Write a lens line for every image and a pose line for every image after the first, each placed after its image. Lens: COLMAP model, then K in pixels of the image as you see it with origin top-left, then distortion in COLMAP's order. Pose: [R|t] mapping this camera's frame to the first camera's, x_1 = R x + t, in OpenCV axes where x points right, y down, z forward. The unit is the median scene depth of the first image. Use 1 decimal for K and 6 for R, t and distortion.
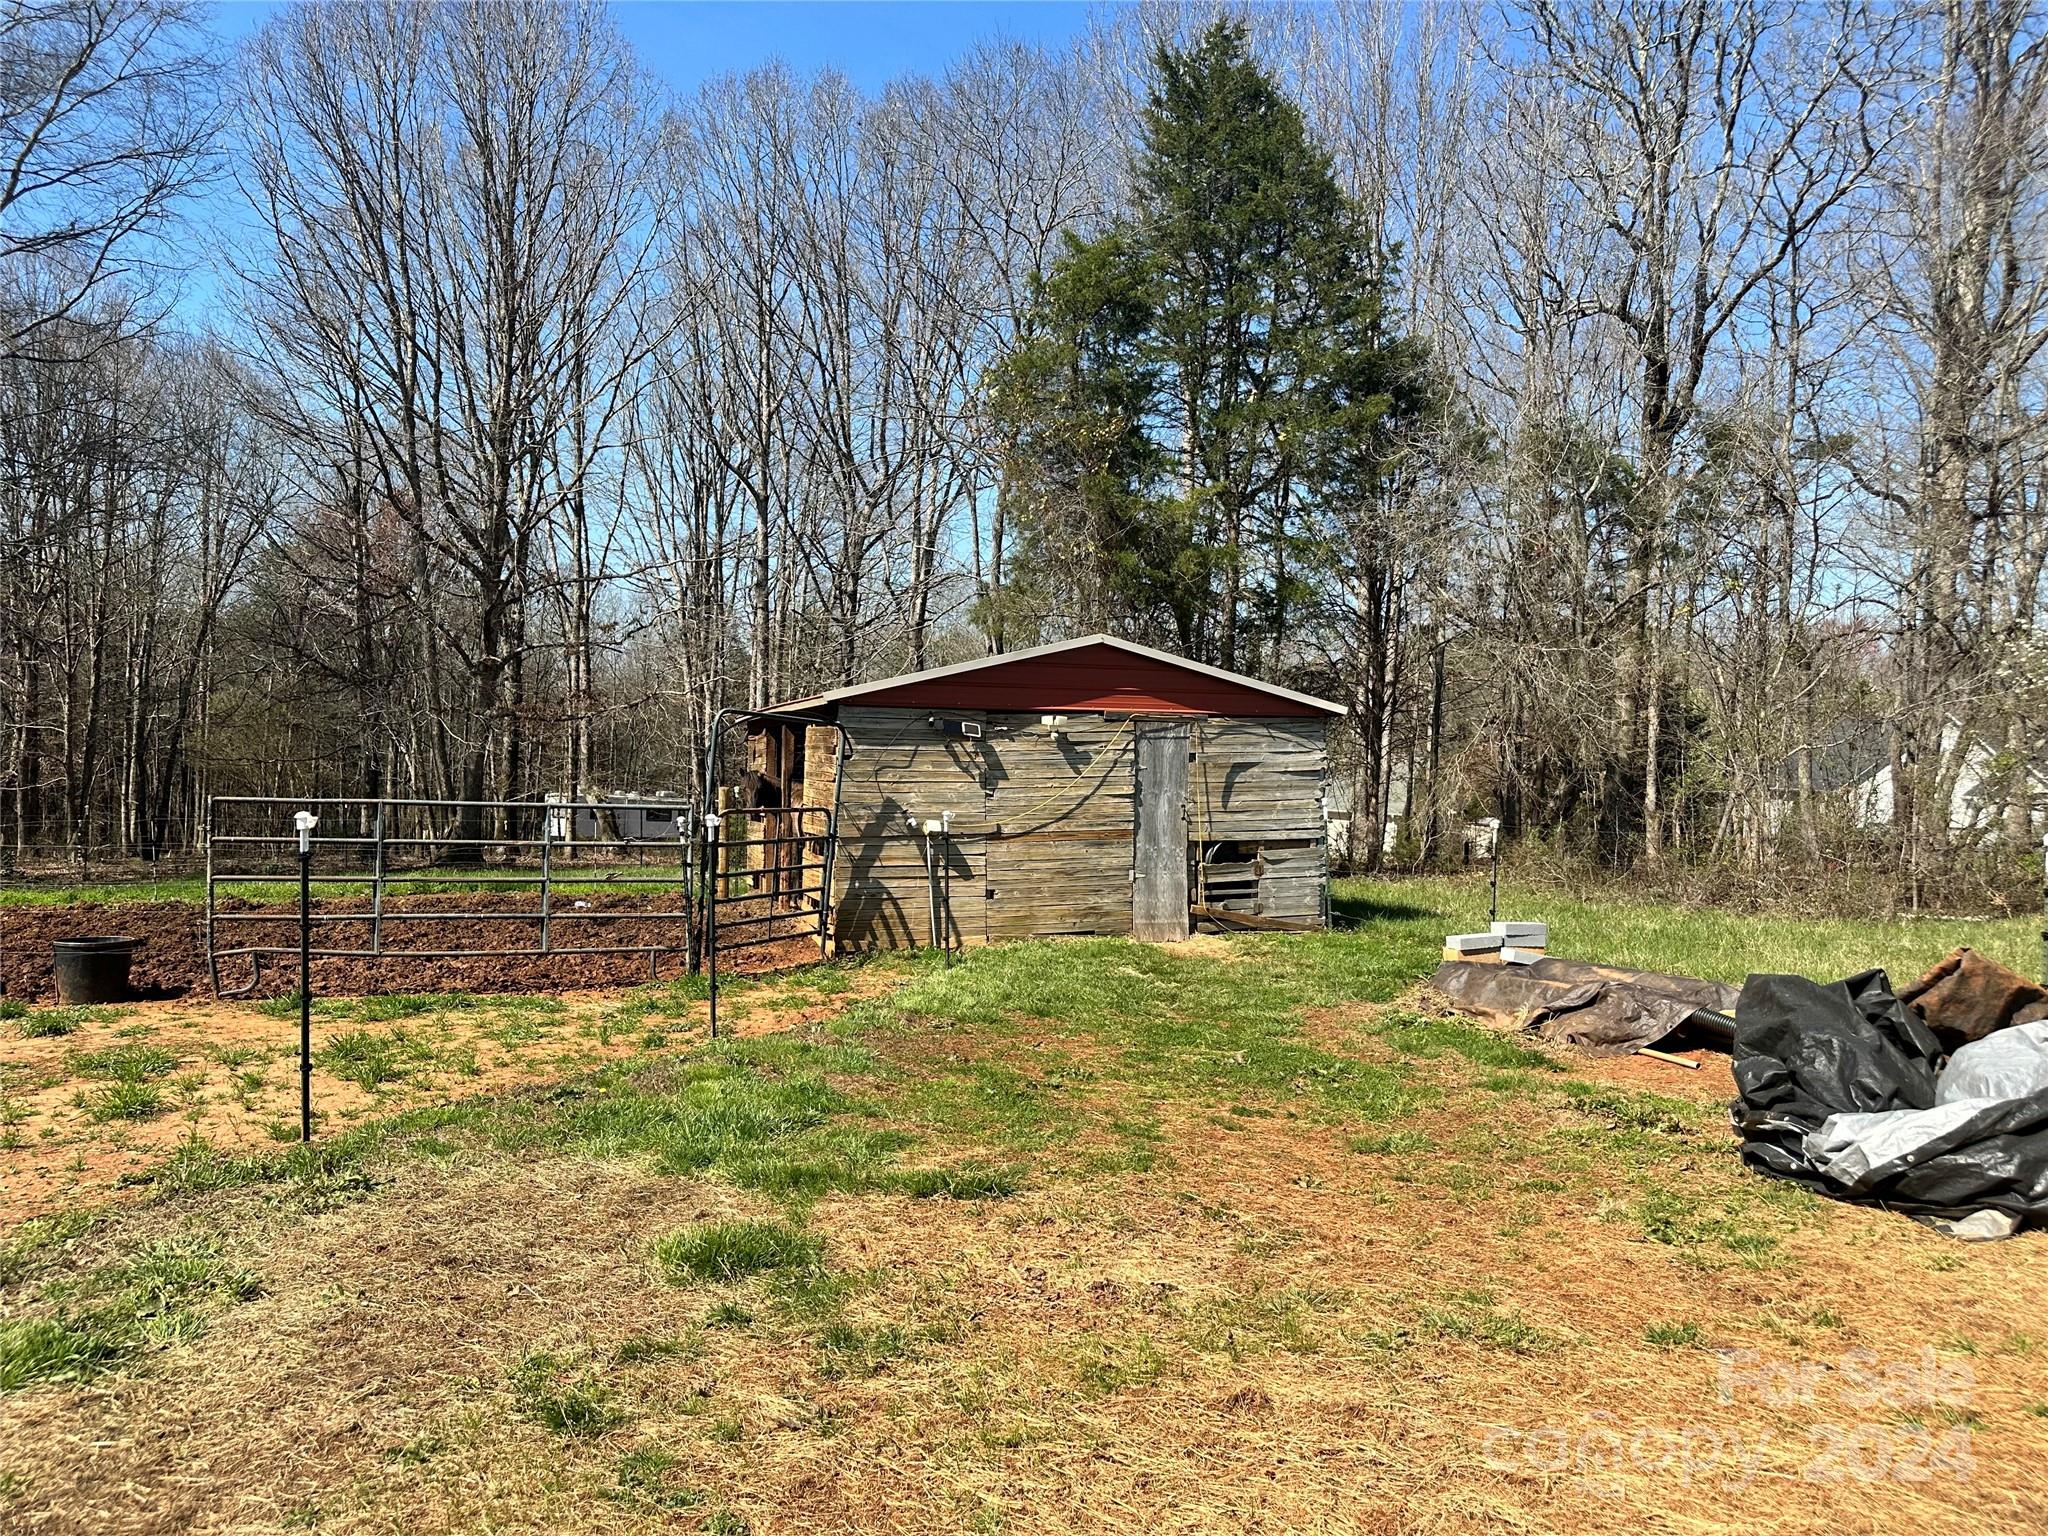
lens RADIAL K [[1502.7, 0, 1017.8], [0, 1502.7, 779.5], [0, 0, 1]] dist [0.048655, -0.057778]
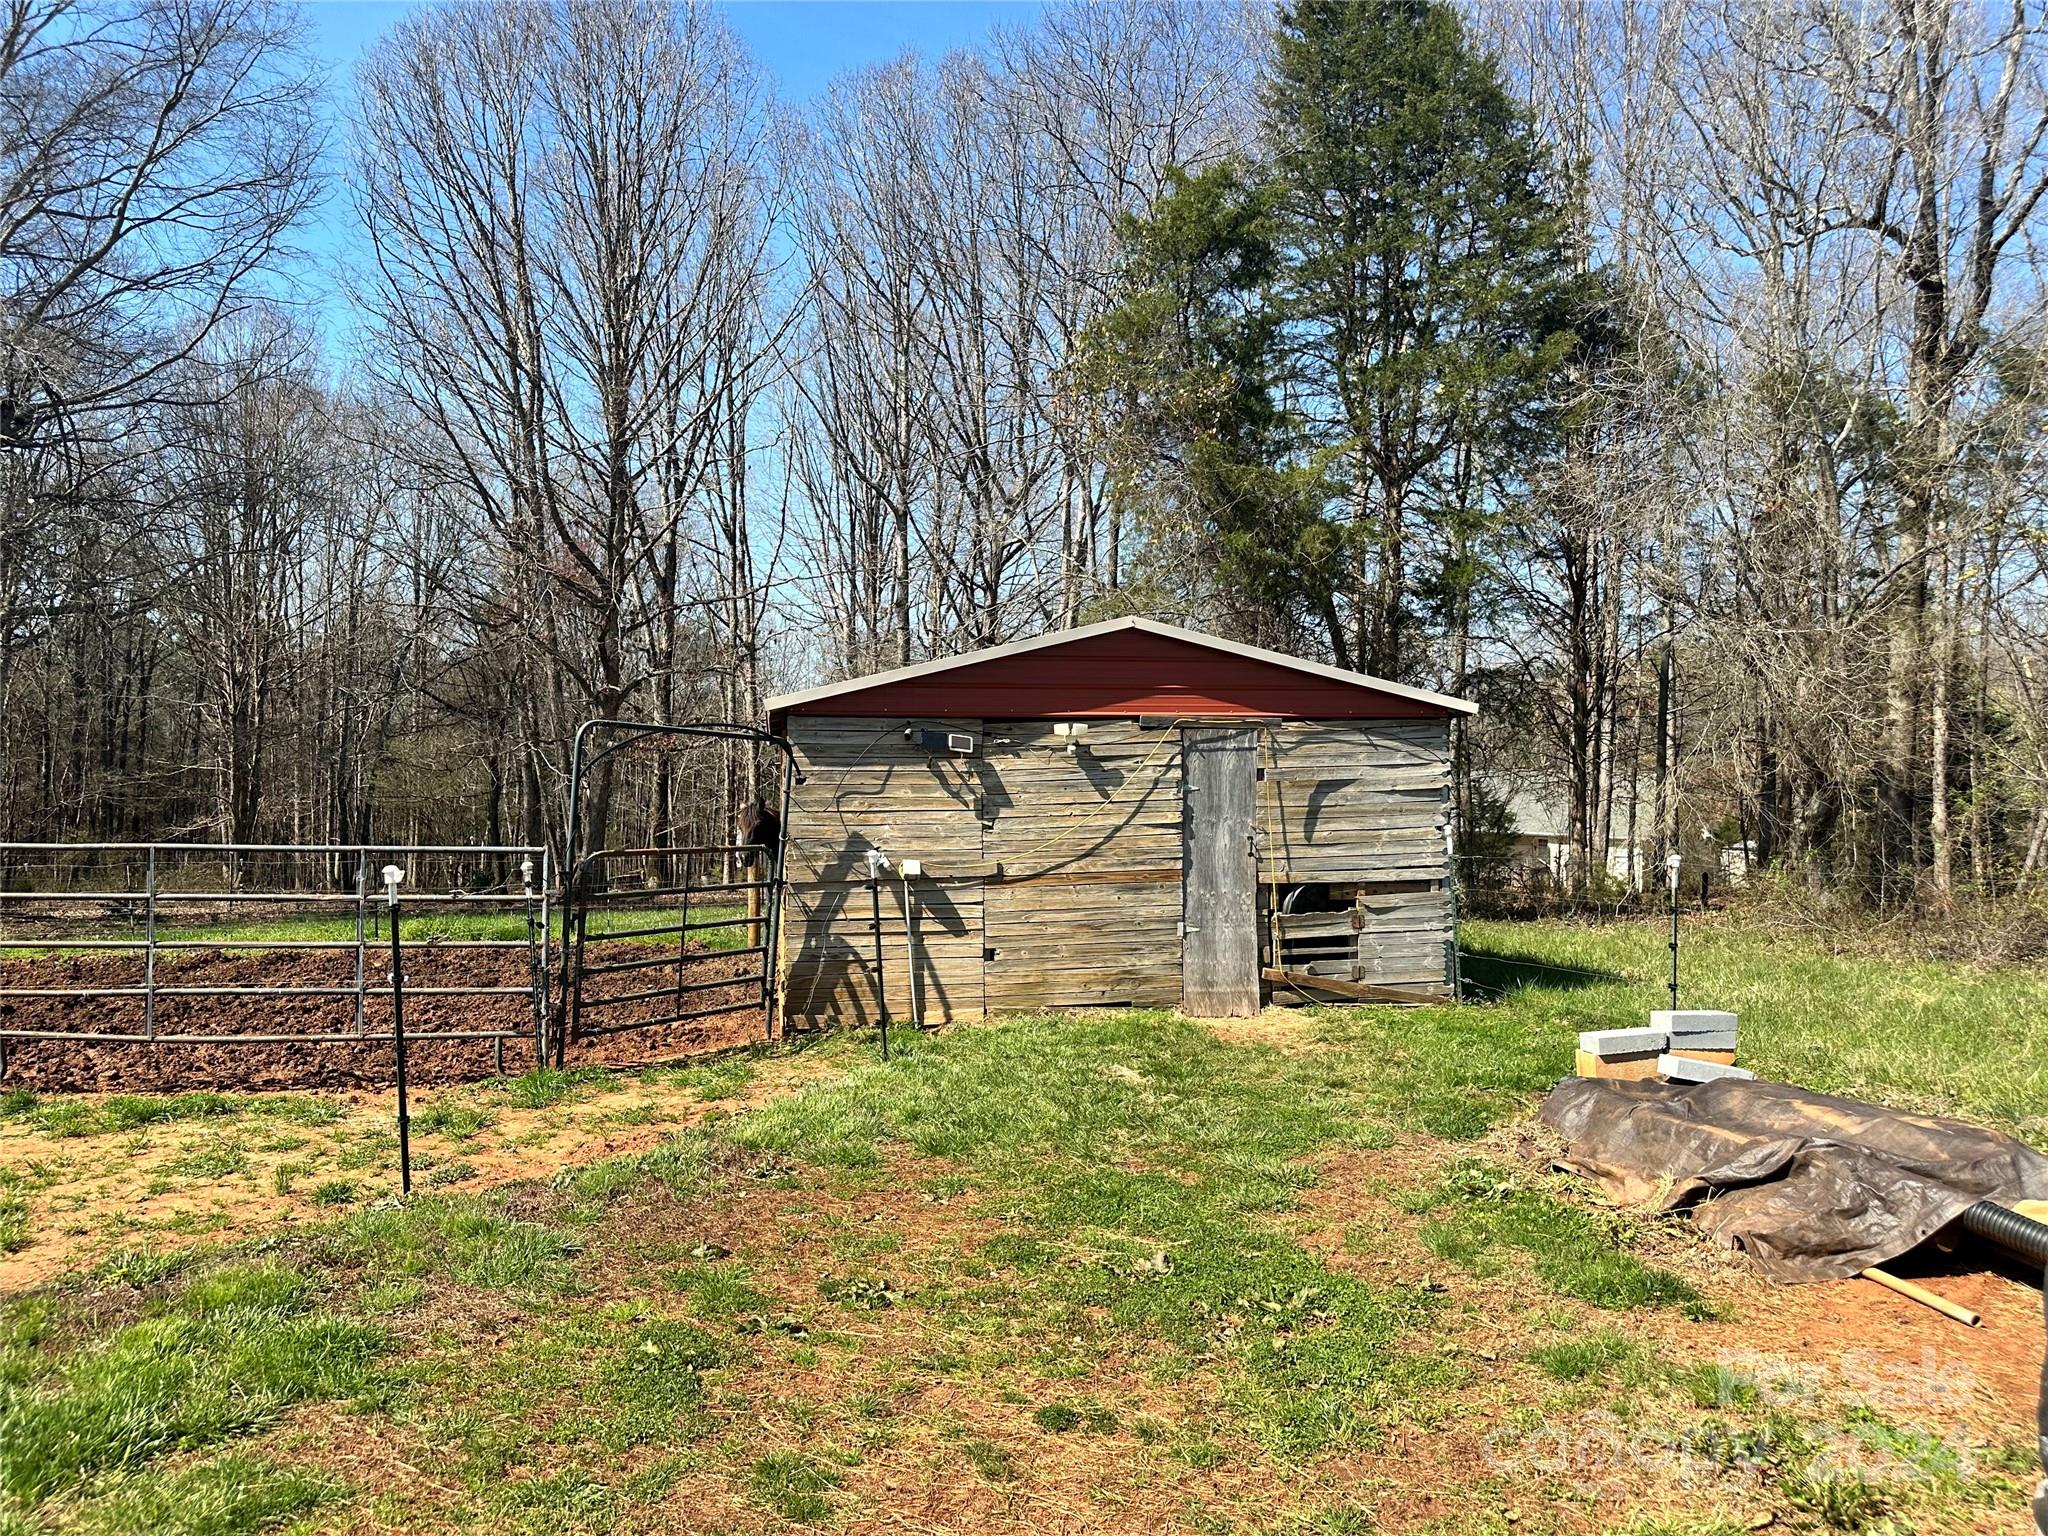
lens RADIAL K [[1439.1, 0, 1023.6], [0, 1439.1, 774.4], [0, 0, 1]] dist [0.002944, -0.001572]
pose [[0.983836, -0.016371, -0.178322, 0.127344], [0.012715, 0.999685, -0.021628, -0.000352], [0.178620, 0.019011, 0.983734, 0.260057]]
